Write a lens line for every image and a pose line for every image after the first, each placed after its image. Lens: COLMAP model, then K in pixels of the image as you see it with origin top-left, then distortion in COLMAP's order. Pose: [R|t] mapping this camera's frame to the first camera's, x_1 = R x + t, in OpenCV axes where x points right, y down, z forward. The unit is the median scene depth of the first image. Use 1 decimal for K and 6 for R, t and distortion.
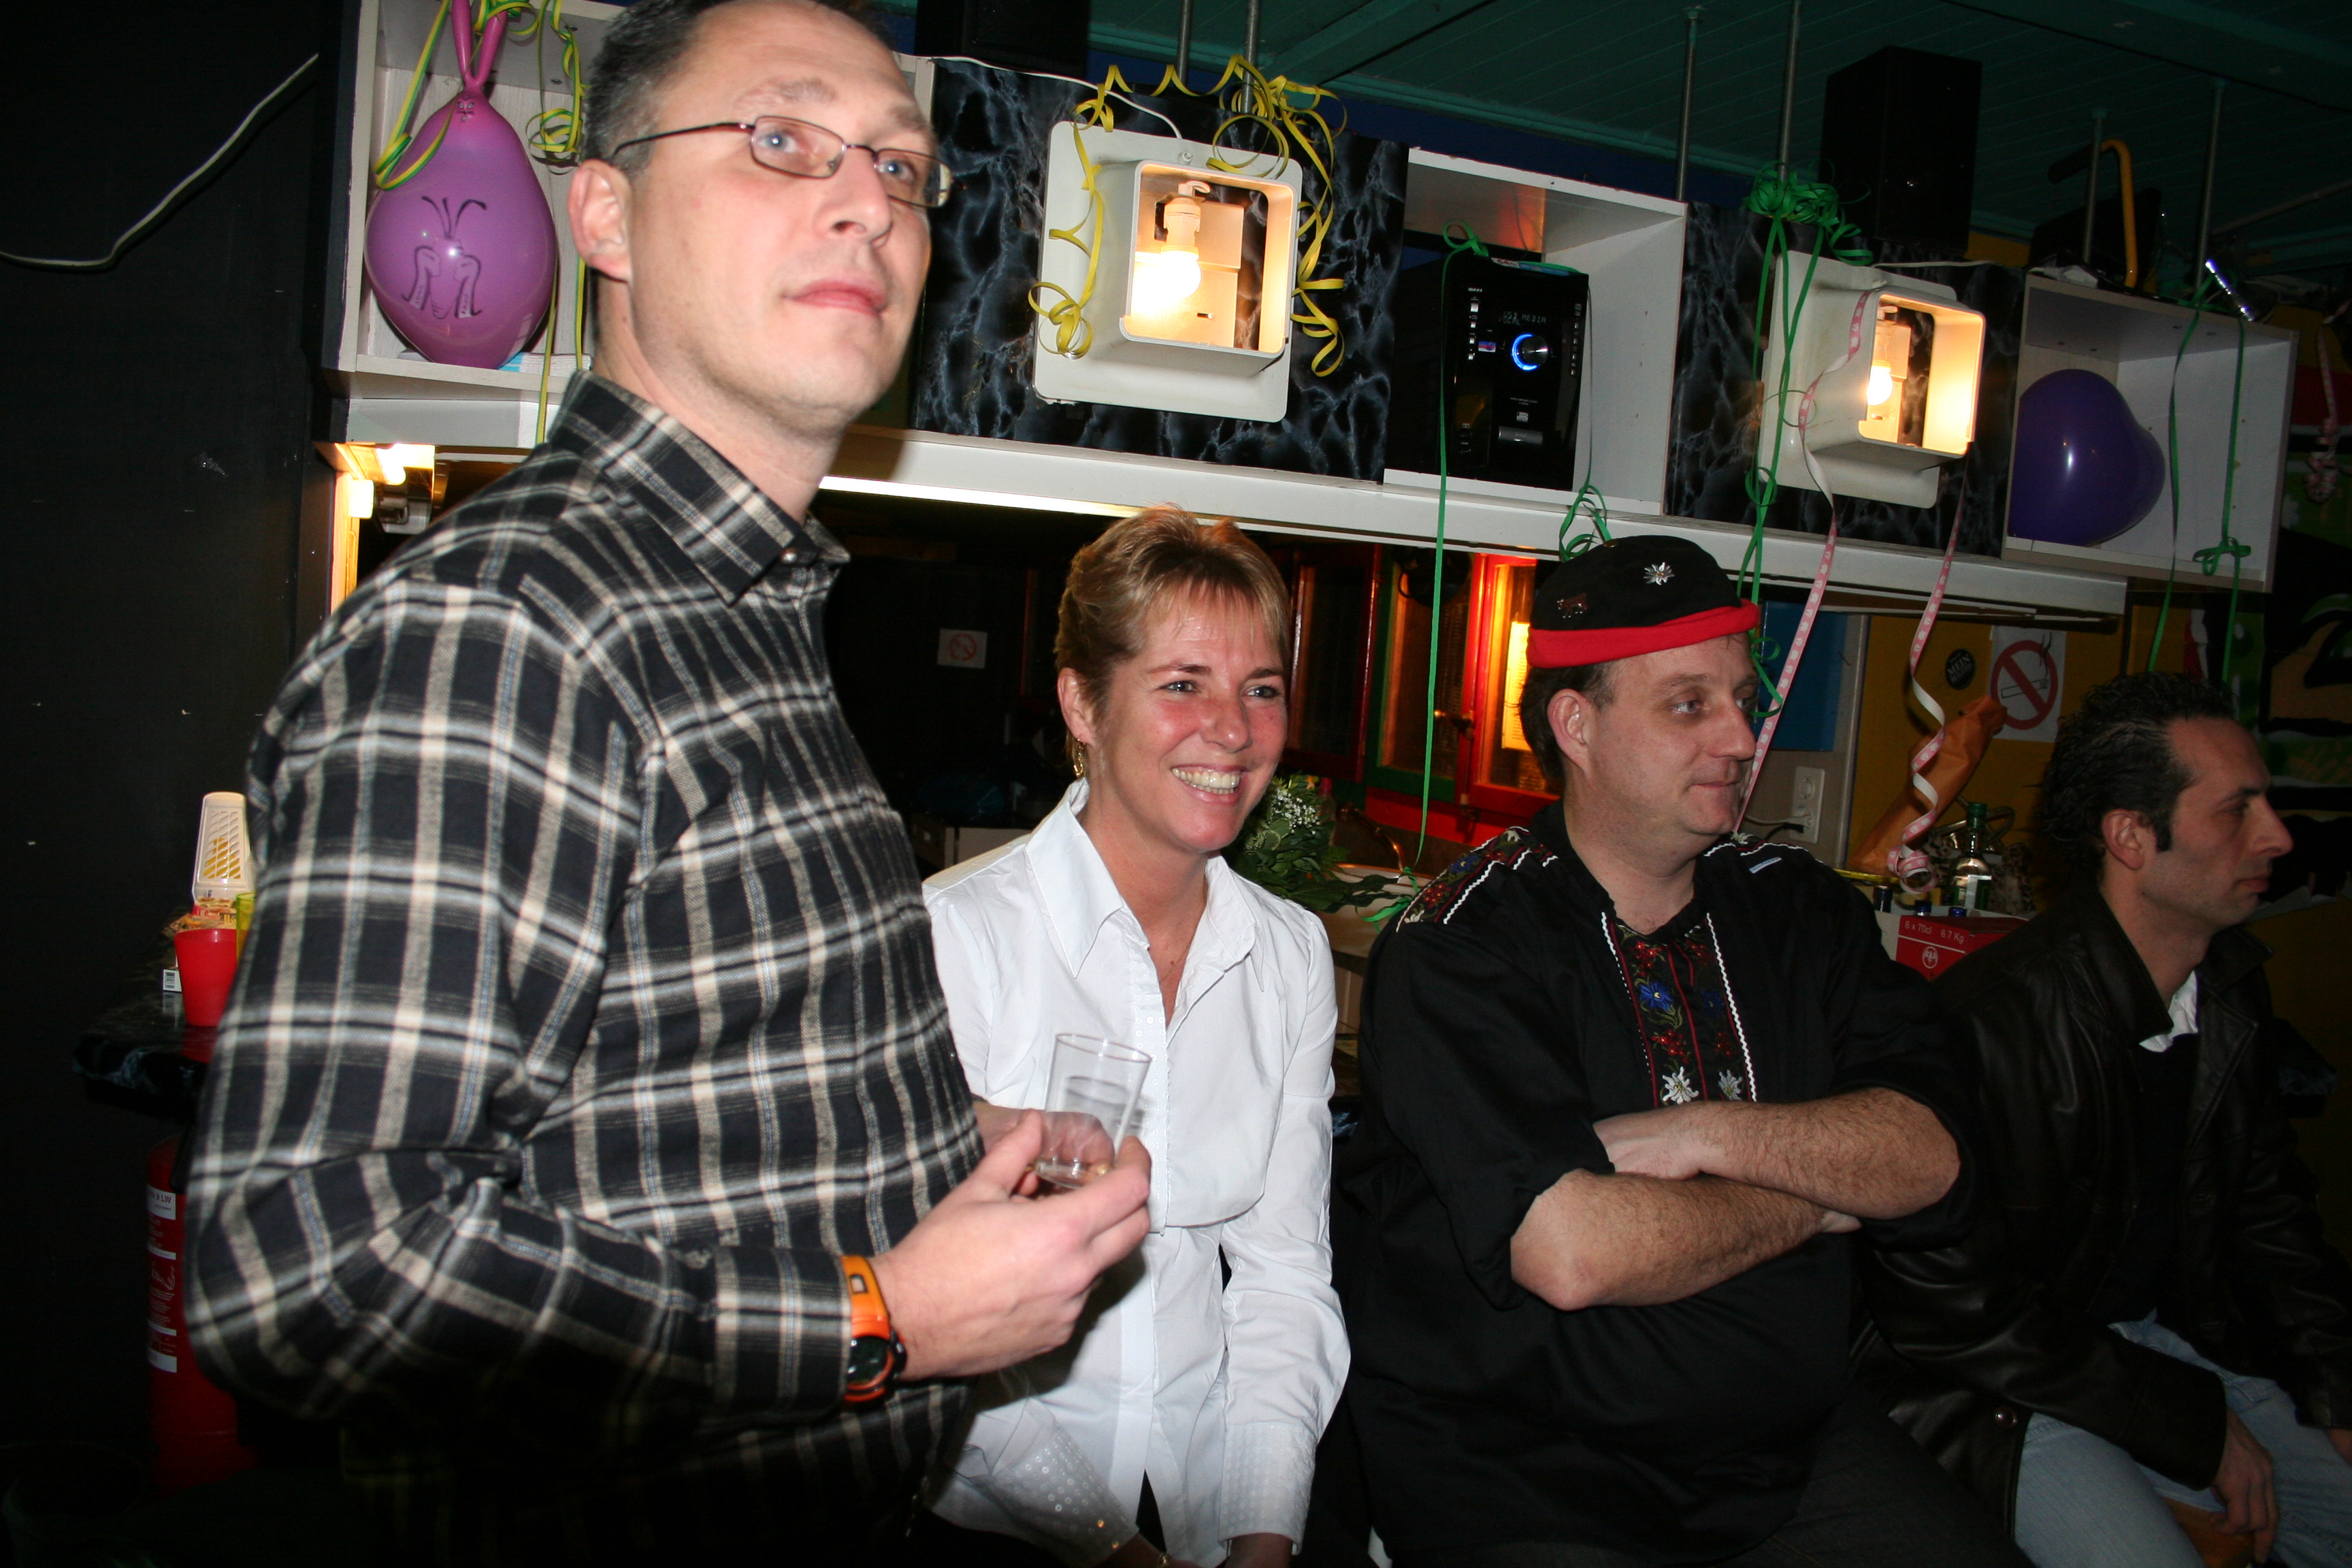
lens RADIAL K [[1984.2, 0, 1176.0], [0, 1984.2, 784.0], [0, 0, 1]] dist [-0.000314, -0.000262]
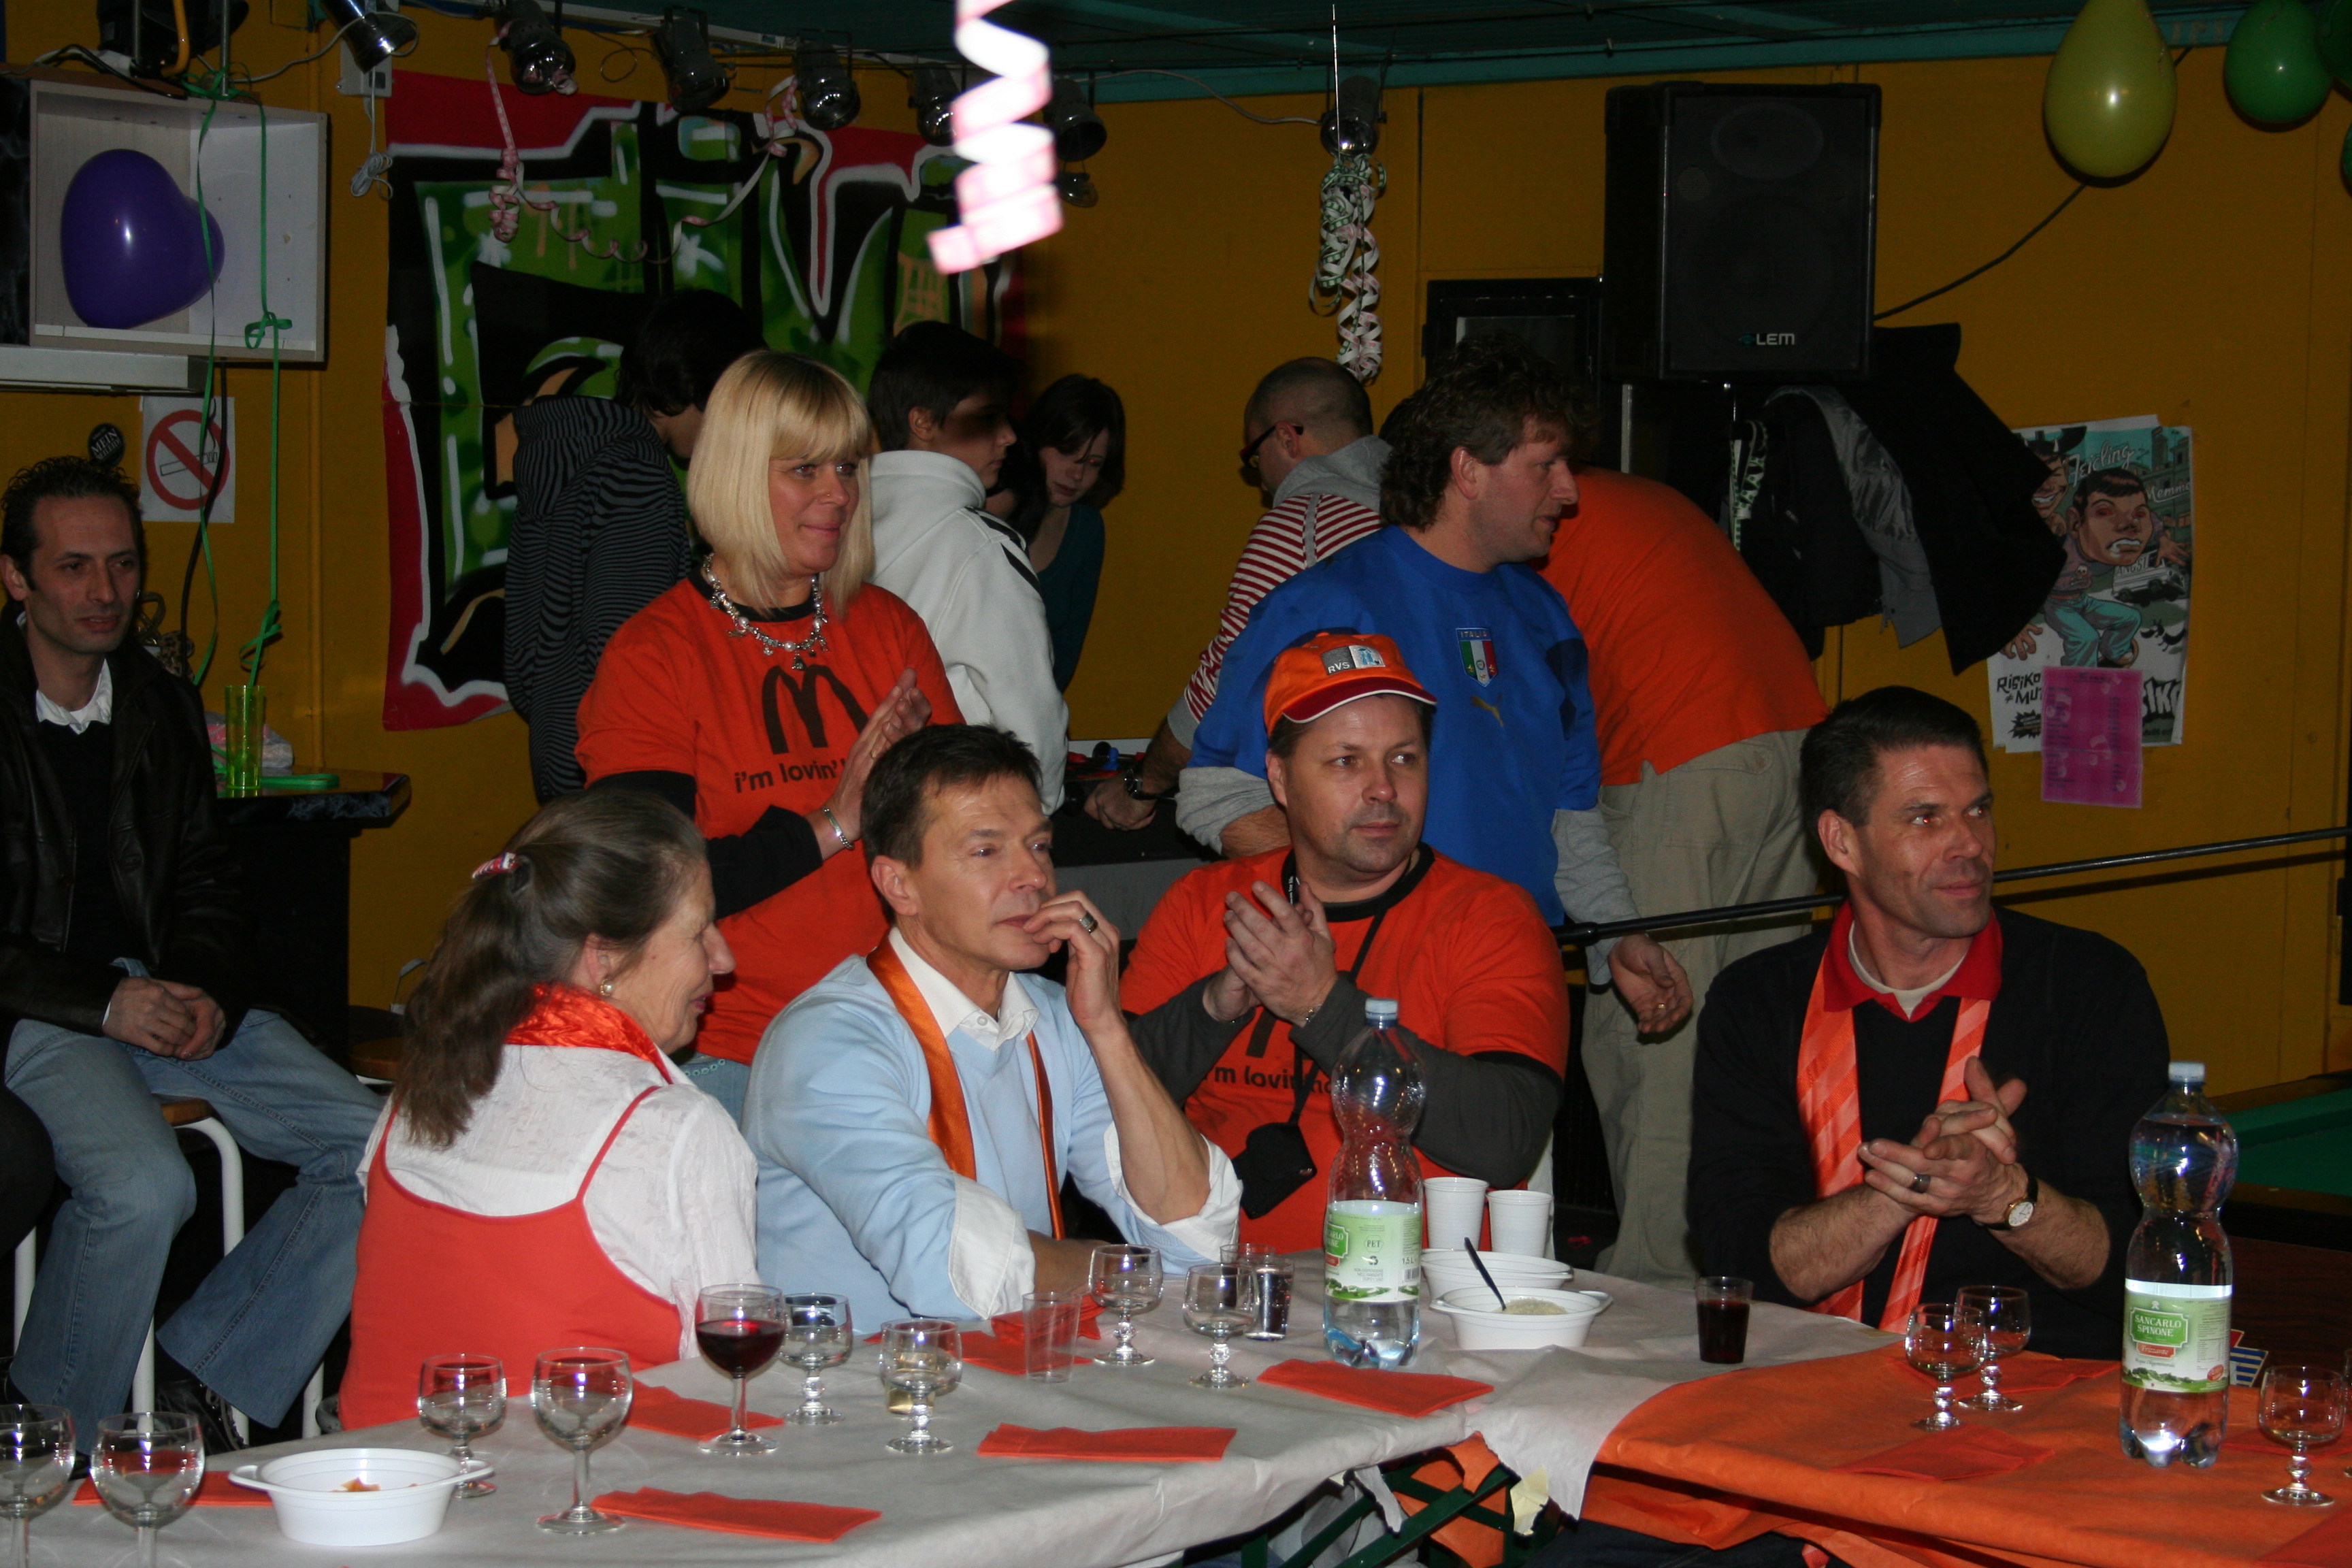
lens RADIAL K [[4329.2, 0, 1176.0], [0, 4329.2, 784.0], [0, 0, 1]] dist [0.041845, 0.224595]
pose [[0.875445, -0.089267, 0.475003, -0.130598], [0.081358, 0.995989, 0.037232, 0.061040], [-0.476422, 0.006051, 0.879196, -0.963380]]
